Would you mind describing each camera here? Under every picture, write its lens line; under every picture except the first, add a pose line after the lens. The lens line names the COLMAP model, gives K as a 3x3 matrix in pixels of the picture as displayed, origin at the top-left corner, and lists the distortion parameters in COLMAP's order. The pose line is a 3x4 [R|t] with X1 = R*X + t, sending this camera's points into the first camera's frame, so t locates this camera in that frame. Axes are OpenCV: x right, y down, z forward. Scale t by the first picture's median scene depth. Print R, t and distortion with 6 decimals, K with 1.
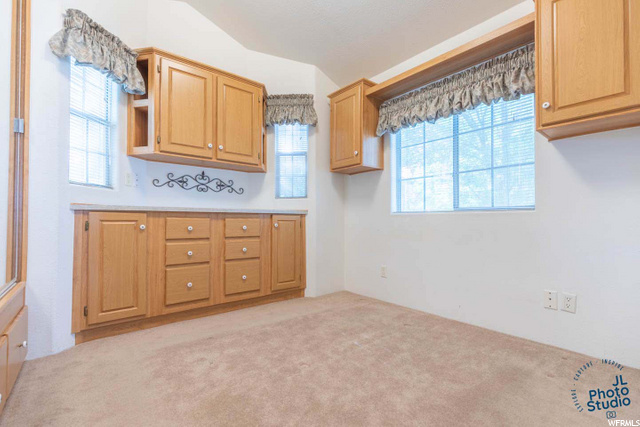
lens RADIAL K [[303.0, 0, 322.6], [0, 303.0, 215.6], [0, 0, 1]] dist [-0.015321, 0.000715]
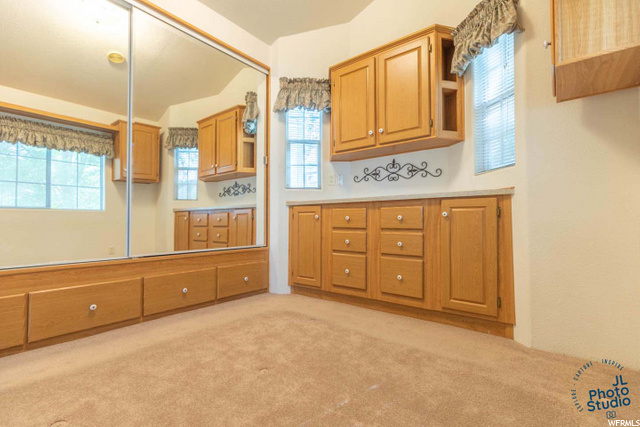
lens RADIAL K [[303.0, 0, 322.6], [0, 303.0, 215.6], [0, 0, 1]] dist [-0.015321, 0.000715]
pose [[0.155250, -0.025259, -0.987552, 0.536911], [0.014908, 0.999619, -0.023224, 0.051780], [0.987763, -0.011117, 0.155568, 0.673771]]
